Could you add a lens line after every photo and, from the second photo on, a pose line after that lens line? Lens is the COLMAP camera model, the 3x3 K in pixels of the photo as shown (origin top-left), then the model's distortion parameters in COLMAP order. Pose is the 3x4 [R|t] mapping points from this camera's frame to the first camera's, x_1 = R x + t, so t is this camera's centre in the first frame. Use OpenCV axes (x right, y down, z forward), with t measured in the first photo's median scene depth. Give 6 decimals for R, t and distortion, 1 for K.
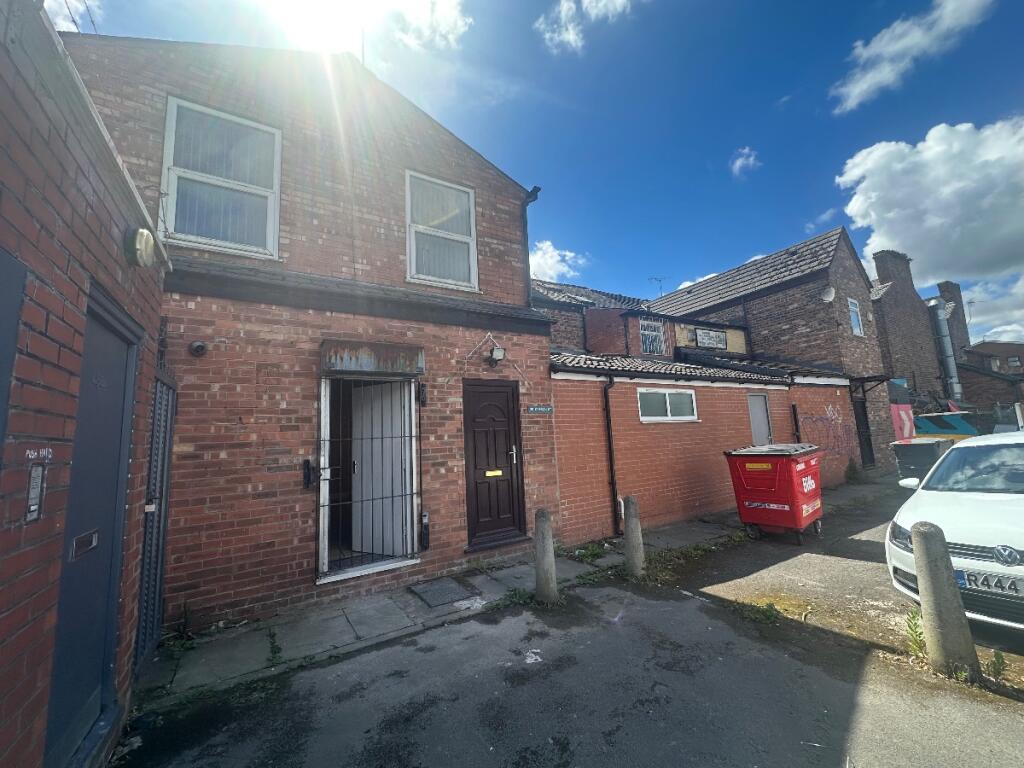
lens RADIAL K [[409.1, 0, 515.7], [0, 409.1, 380.8], [0, 0, 1]] dist [0.010558, -0.000828]
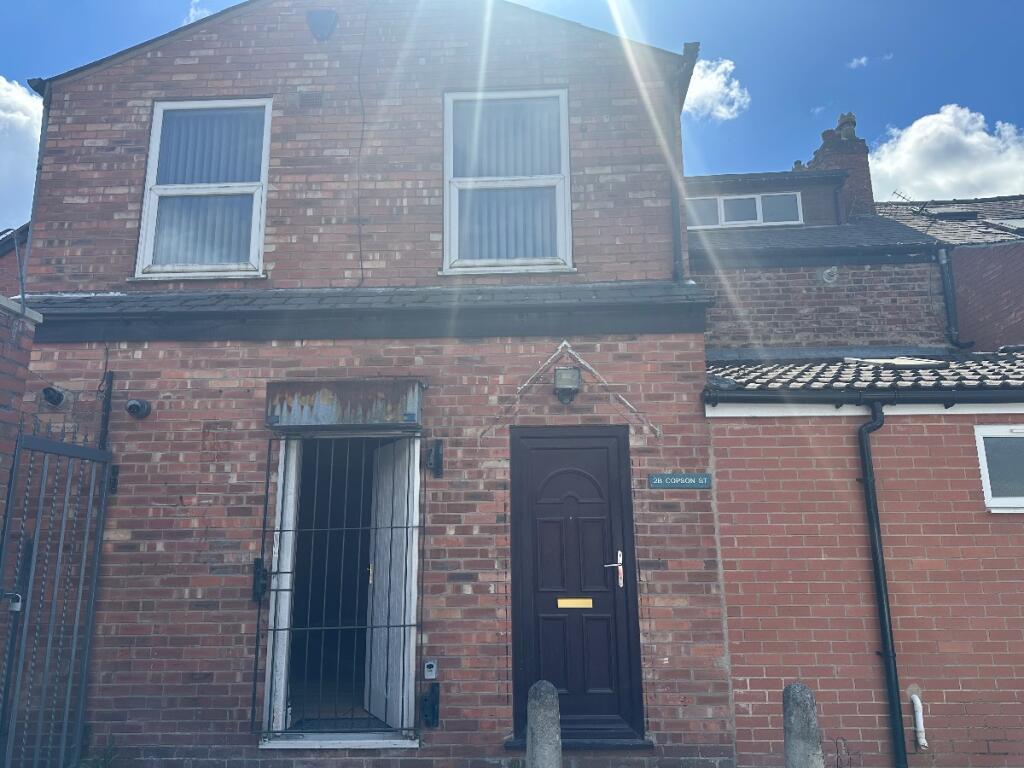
lens RADIAL K [[733.4, 0, 515.6], [0, 733.4, 383.5], [0, 0, 1]] dist [0.068853, -0.061424]
pose [[0.828090, -0.078230, -0.555110, 0.467129], [0.046593, 0.996394, -0.070914, 0.006421], [0.558656, 0.032859, 0.828748, 0.164239]]
